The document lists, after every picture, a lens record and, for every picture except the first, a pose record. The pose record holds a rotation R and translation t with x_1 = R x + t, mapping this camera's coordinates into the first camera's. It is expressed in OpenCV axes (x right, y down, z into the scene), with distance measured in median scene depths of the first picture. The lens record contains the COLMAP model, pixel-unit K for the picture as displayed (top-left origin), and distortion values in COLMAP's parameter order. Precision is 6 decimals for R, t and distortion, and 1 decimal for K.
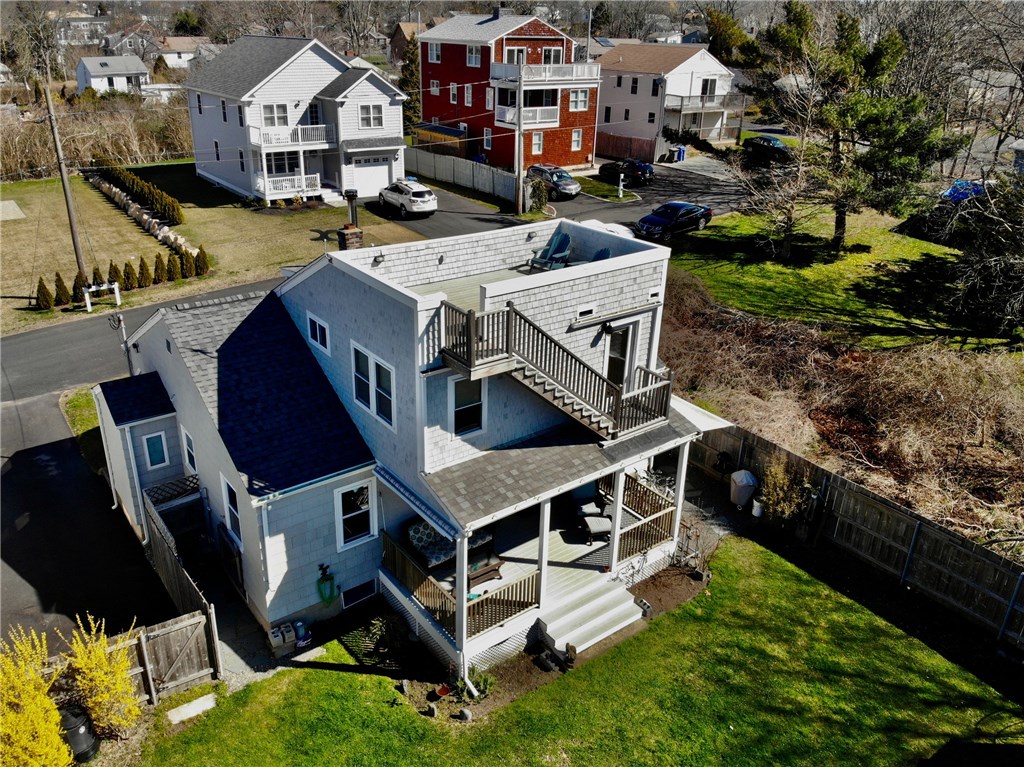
lens RADIAL K [[786.3, 0, 505.2], [0, 786.3, 381.0], [0, 0, 1]] dist [0.016835, -0.140828]
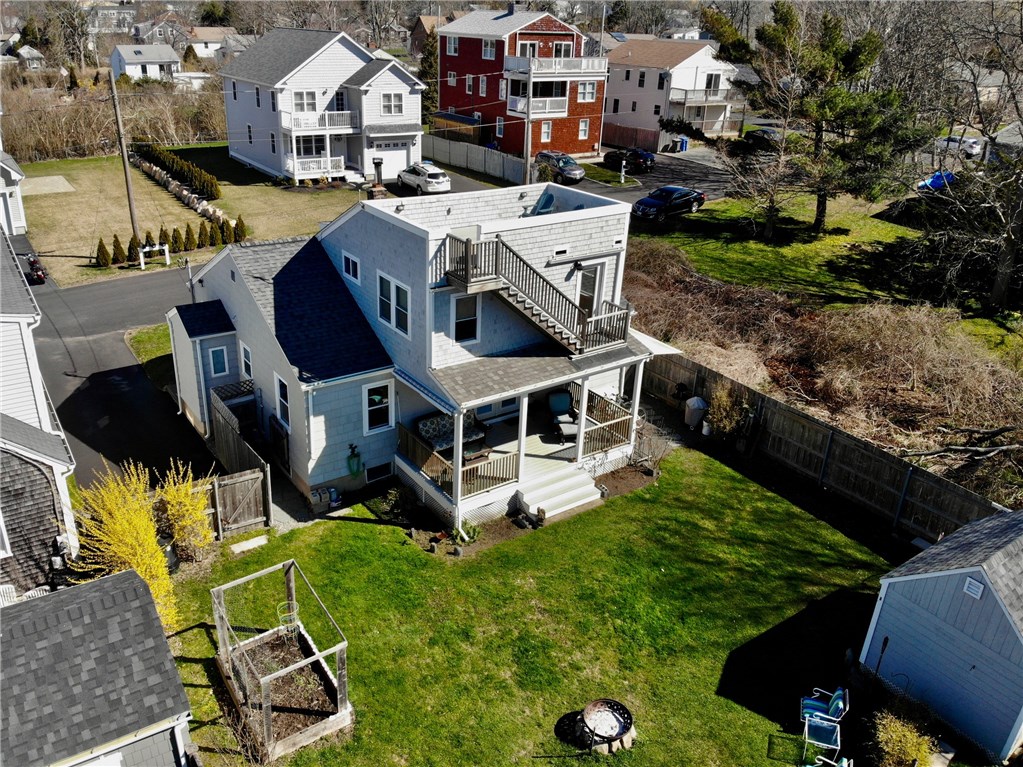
lens RADIAL K [[785.6, 0, 488.7], [0, 785.6, 378.1], [0, 0, 1]] dist [0.016835, -0.140828]
pose [[0.999080, 0.024287, -0.035357, 0.023955], [-0.024124, 0.999696, 0.005029, 0.075879], [0.035469, -0.004172, 0.999362, -0.186151]]
